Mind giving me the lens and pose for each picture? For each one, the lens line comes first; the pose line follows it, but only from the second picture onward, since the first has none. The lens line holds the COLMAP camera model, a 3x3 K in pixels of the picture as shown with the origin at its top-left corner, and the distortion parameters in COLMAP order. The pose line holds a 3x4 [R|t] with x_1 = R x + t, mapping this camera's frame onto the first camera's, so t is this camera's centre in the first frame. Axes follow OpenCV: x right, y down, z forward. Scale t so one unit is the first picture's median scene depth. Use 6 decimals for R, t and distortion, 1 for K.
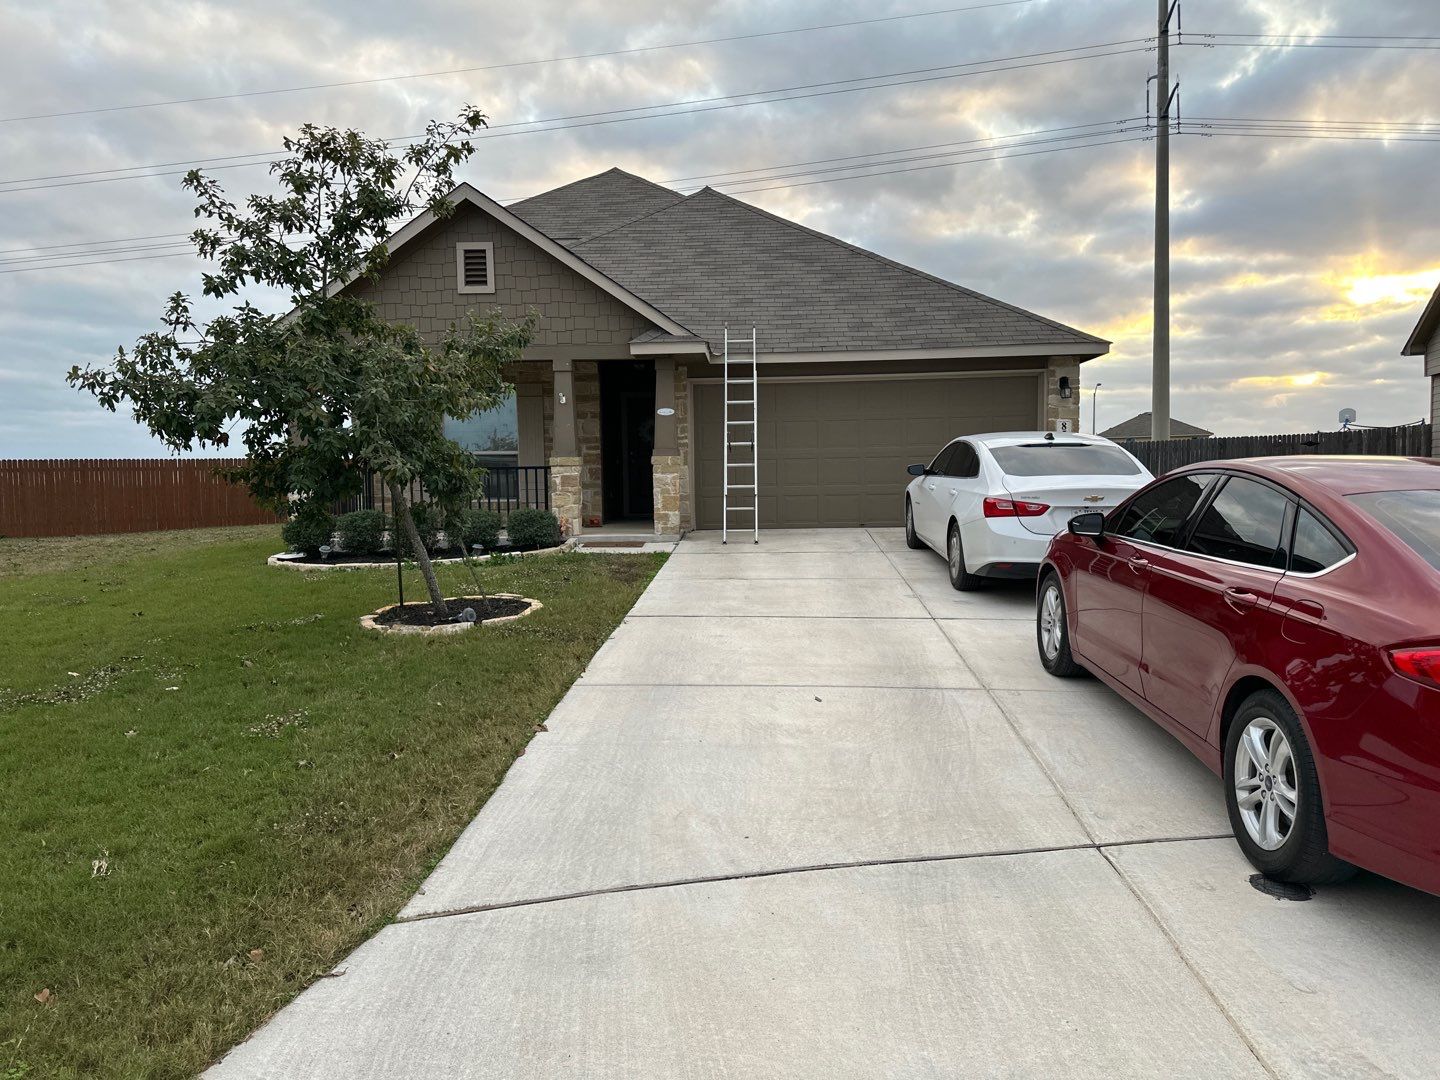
lens RADIAL K [[981.4, 0, 720.0], [0, 981.4, 540.0], [0, 0, 1]] dist [0.072689, -0.096575]
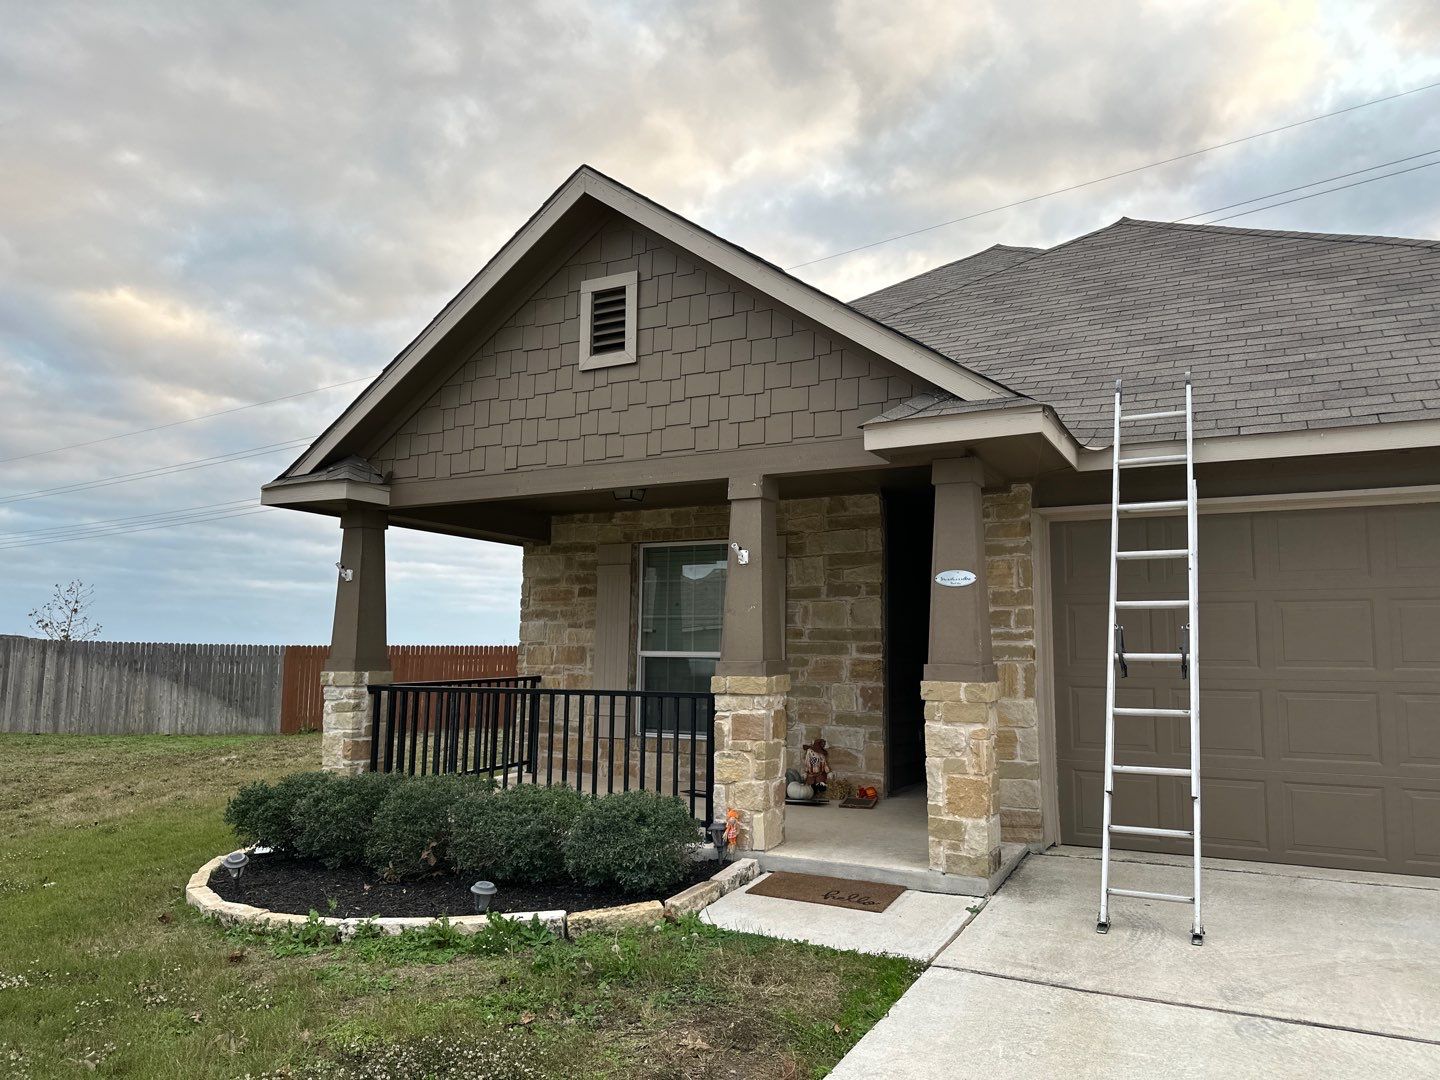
lens RADIAL K [[981.4, 0, 720.0], [0, 981.4, 540.0], [0, 0, 1]] dist [0.072689, -0.096575]
pose [[0.895295, -0.028794, -0.444542, 0.044604], [-0.050993, 0.984725, -0.166480, -0.068894], [0.442546, 0.171717, 0.880151, 0.562987]]
